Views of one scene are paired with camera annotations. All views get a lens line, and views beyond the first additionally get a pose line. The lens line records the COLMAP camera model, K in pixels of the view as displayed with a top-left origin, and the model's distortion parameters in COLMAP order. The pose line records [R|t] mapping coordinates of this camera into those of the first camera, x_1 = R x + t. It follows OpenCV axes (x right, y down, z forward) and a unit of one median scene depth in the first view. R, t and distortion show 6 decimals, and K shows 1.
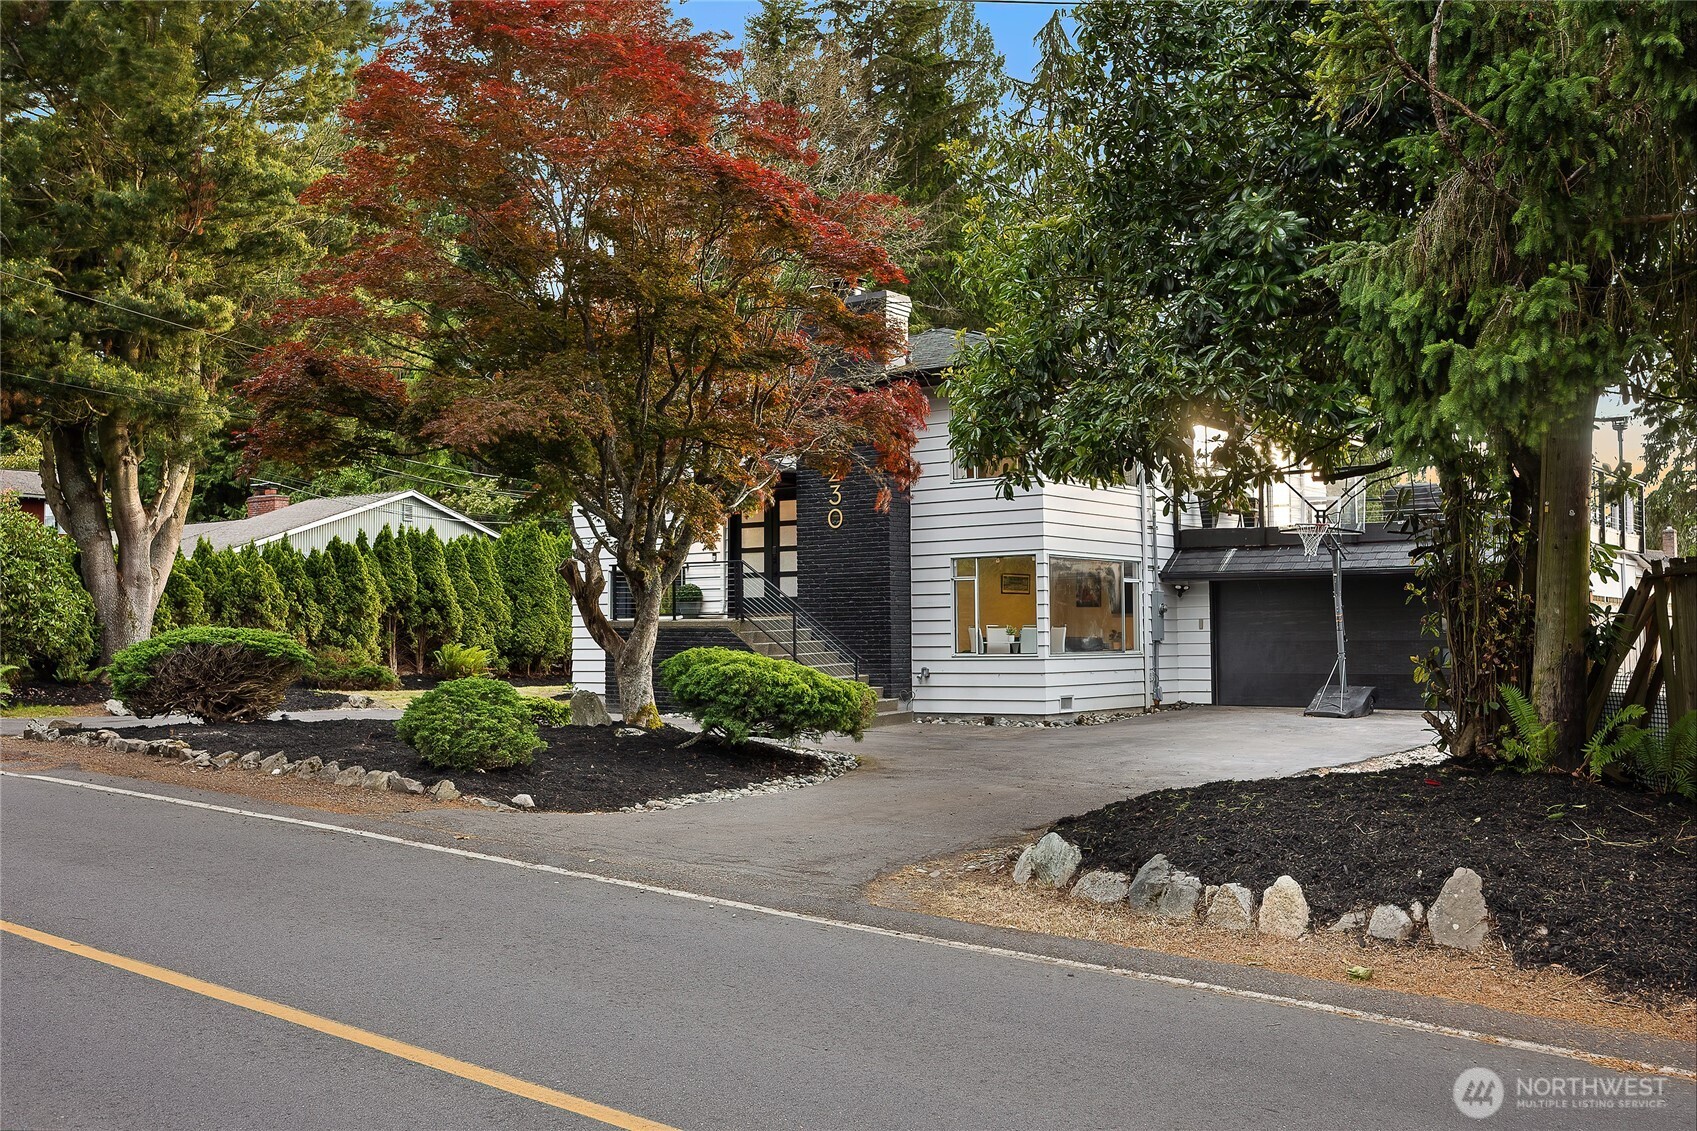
lens RADIAL K [[1658.1, 0, 848.5], [0, 1658.1, 565.5], [0, 0, 1]] dist [-0.015805, -0.005289]
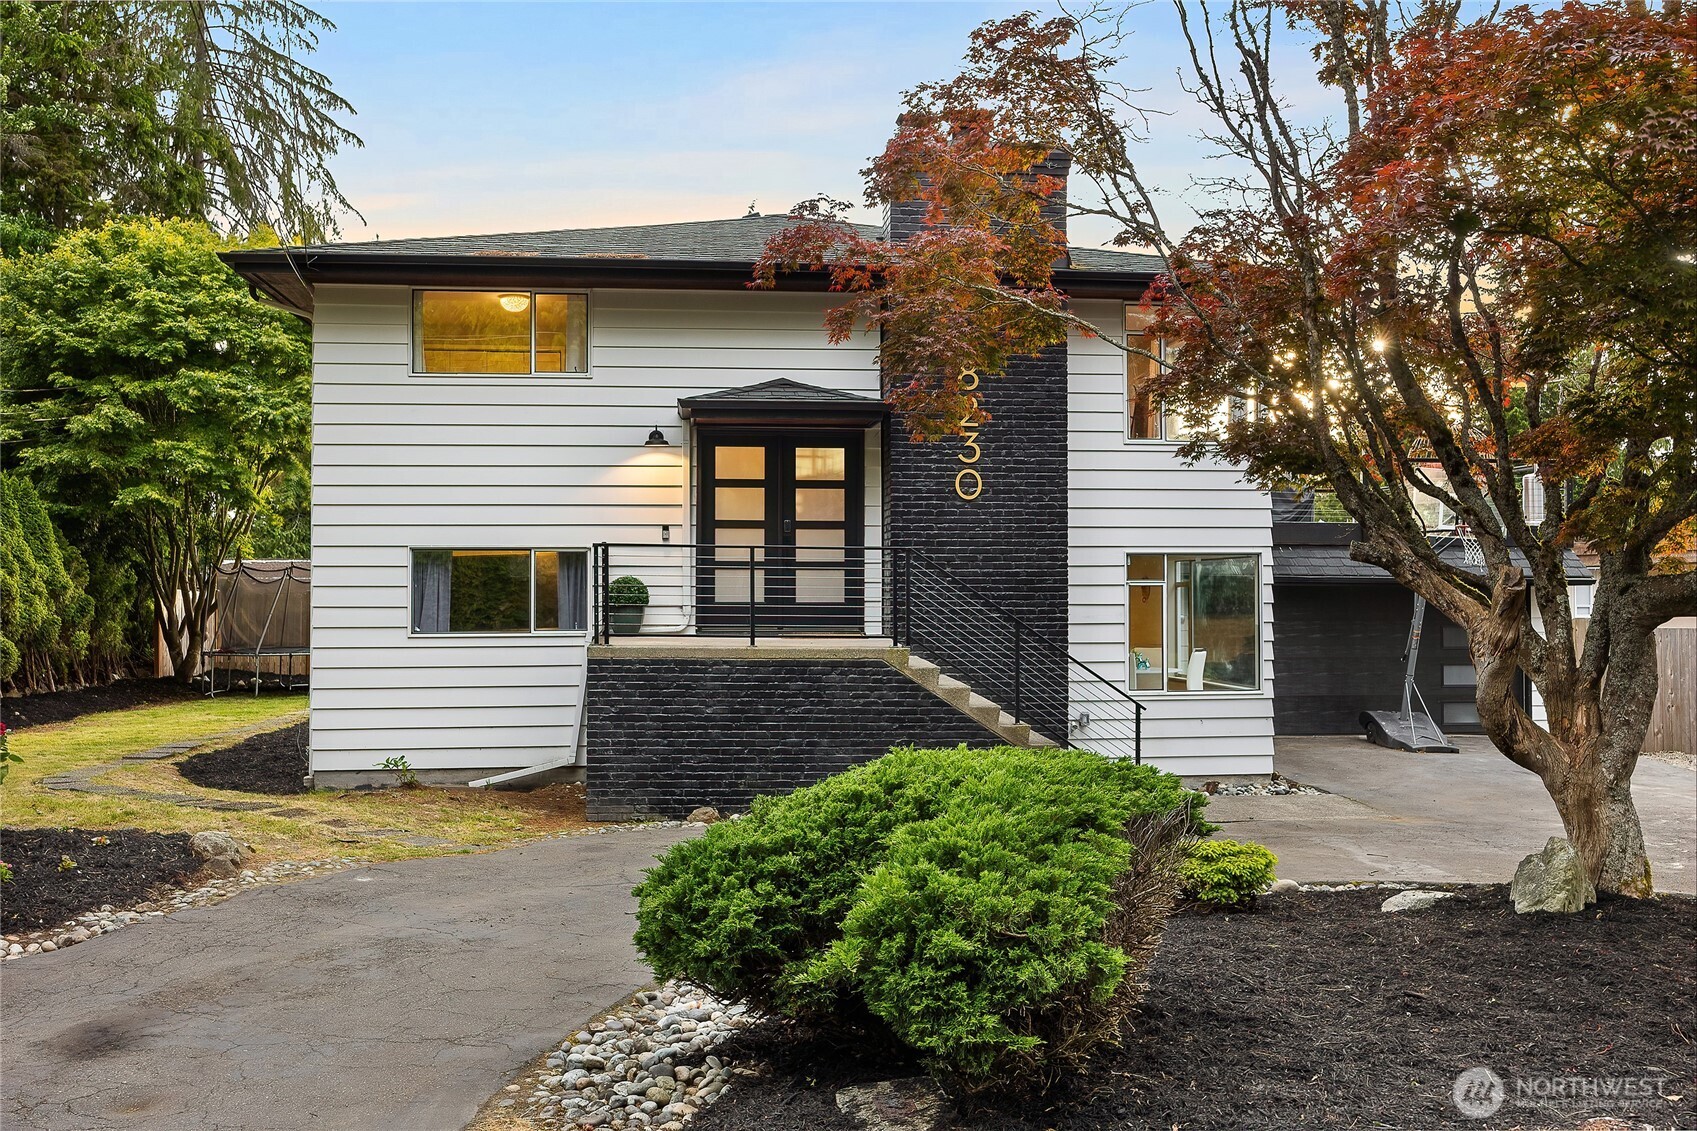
lens RADIAL K [[1550.7, 0, 848.5], [0, 1550.7, 565.5], [0, 0, 1]] dist [-0.012416, 0.227491]
pose [[0.723053, 0.020067, 0.690501, -0.435939], [-0.035568, 0.999334, 0.008202, -0.000244], [-0.689876, -0.030490, 0.723285, 0.572629]]
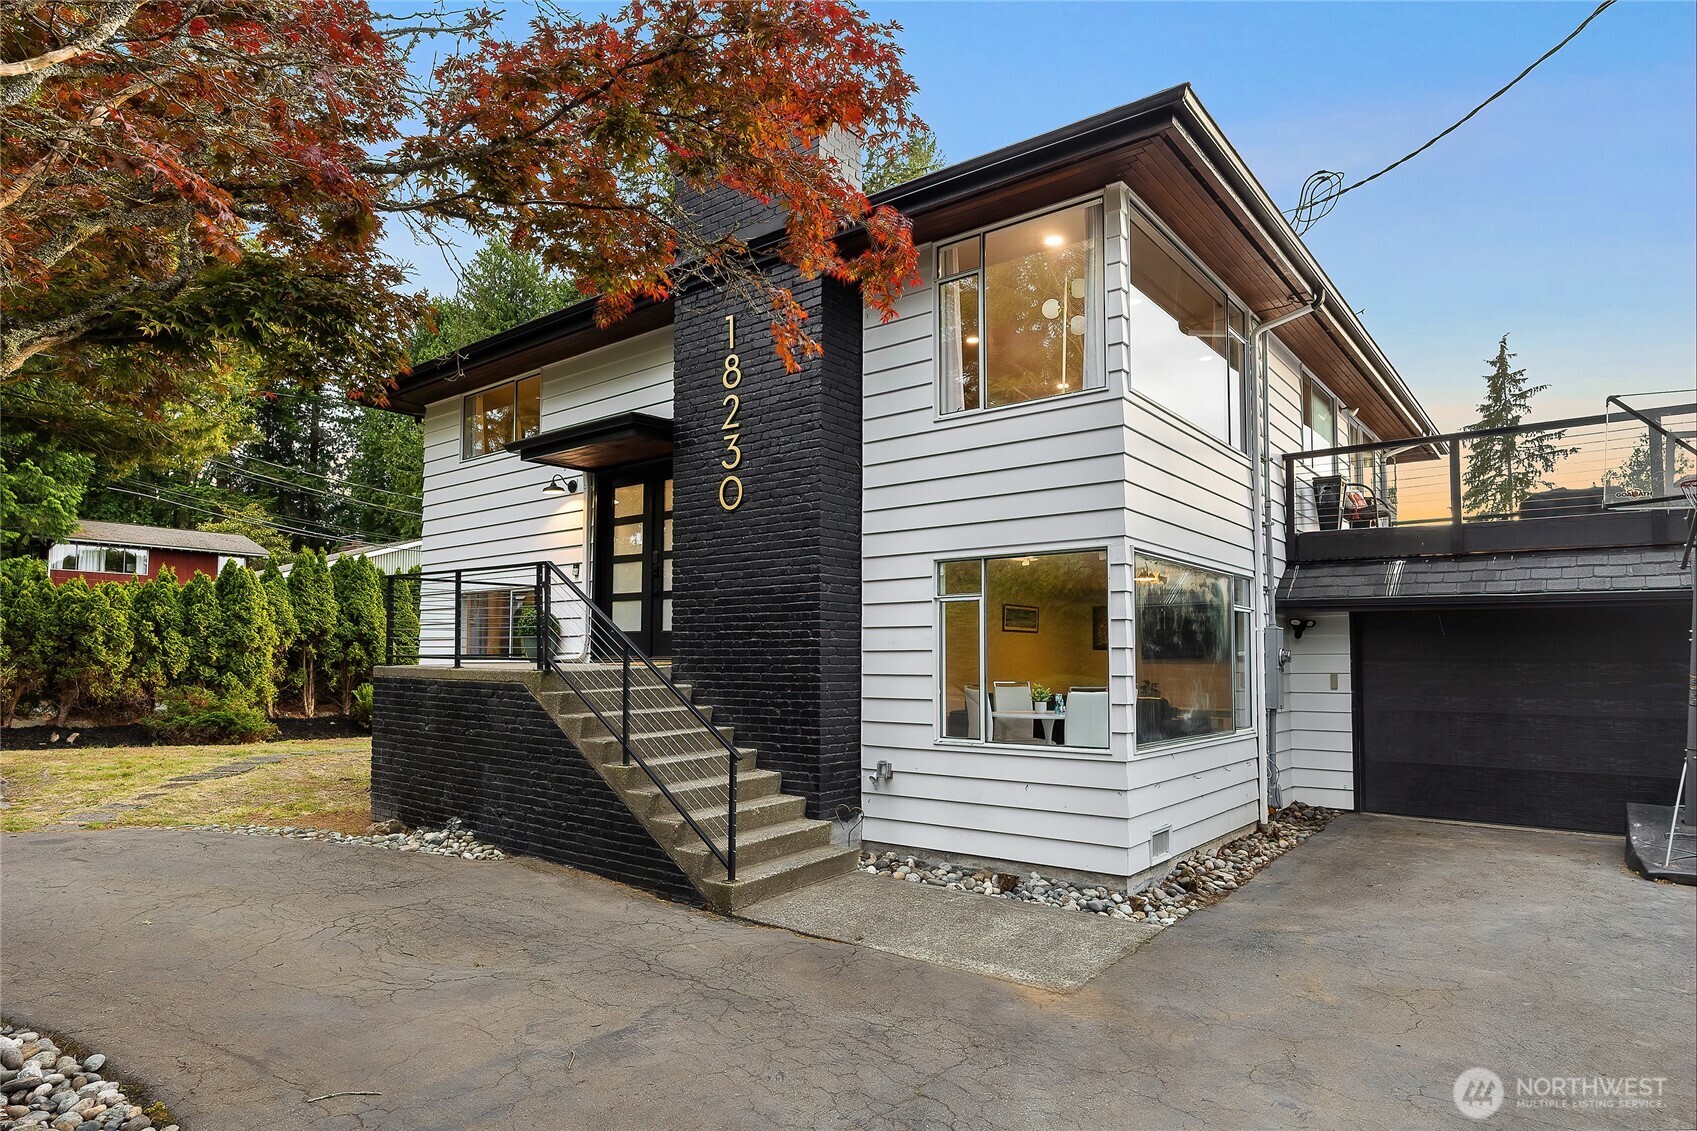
lens RADIAL K [[954.4, 0, 852.0], [0, 954.4, 617.3], [0, 0, 1]] dist [-0.000954, -0.001138]
pose [[0.999684, 0.011112, -0.022553, 0.039525], [-0.011198, 0.999930, -0.003704, 0.014573], [0.022510, 0.003956, 0.999739, 0.644459]]
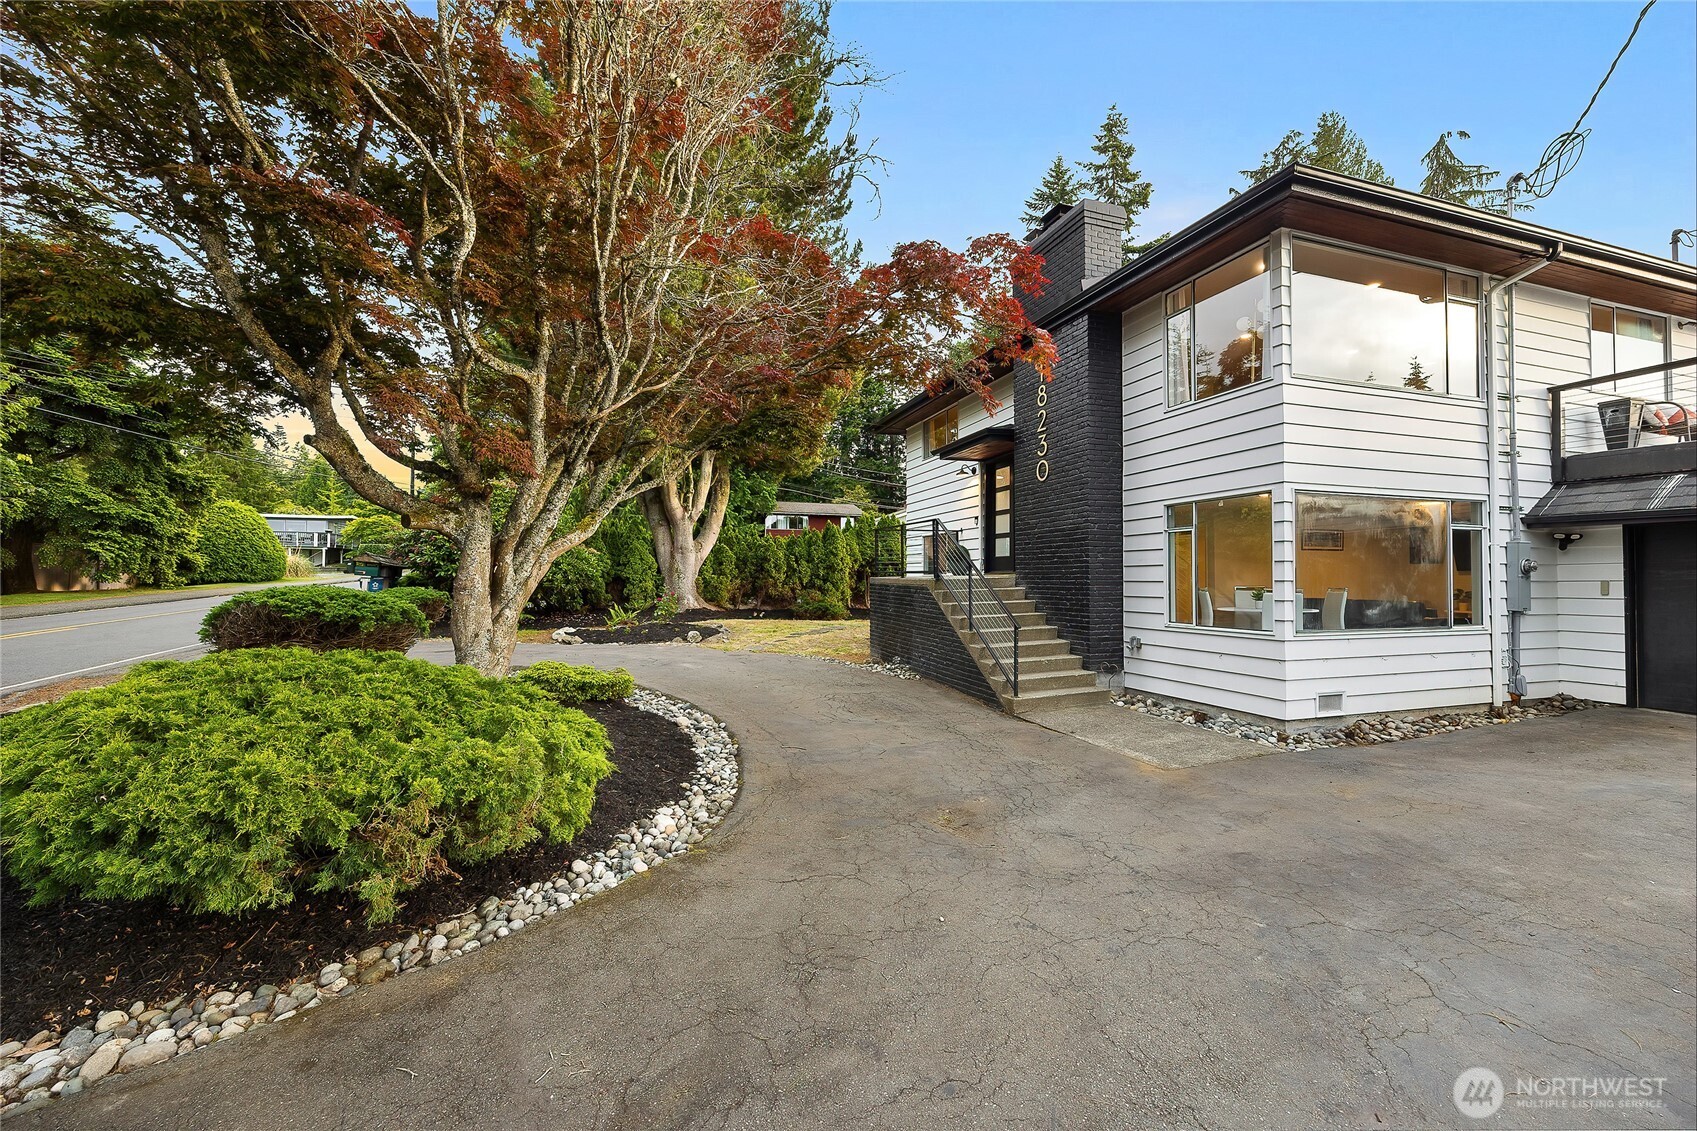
lens RADIAL K [[684.4, 0, 857.7], [0, 684.4, 567.0], [0, 0, 1]] dist [-0.000329, 0.000230]
pose [[0.823053, -0.000492, -0.567964, 0.119783], [0.017635, 0.999540, 0.024689, 0.014015], [0.567690, -0.030336, 0.822683, 0.595906]]
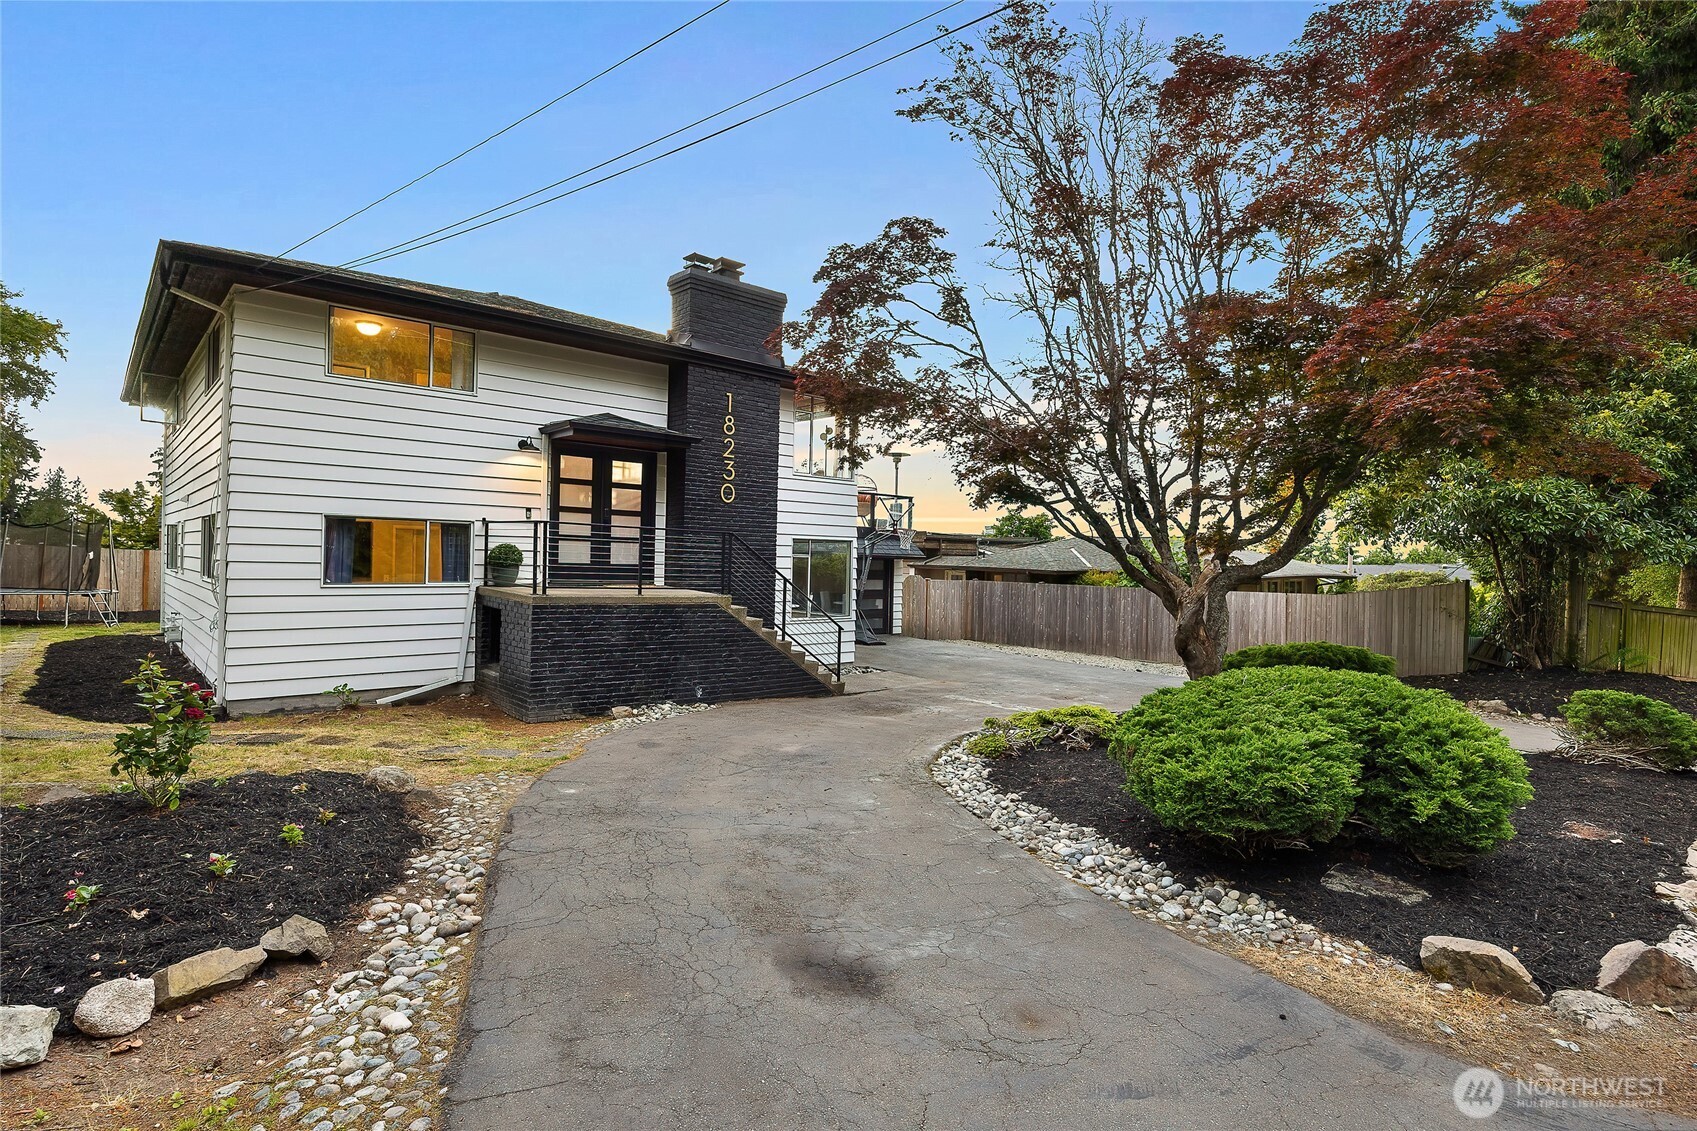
lens RADIAL K [[852.3, 0, 848.5], [0, 852.3, 565.5], [0, 0, 1]] dist [-0.001390, -0.000003]
pose [[0.184759, 0.006292, 0.982764, -0.494622], [-0.067912, 0.997671, 0.006380, 0.007888], [-0.980435, -0.067920, 0.184756, 0.789826]]
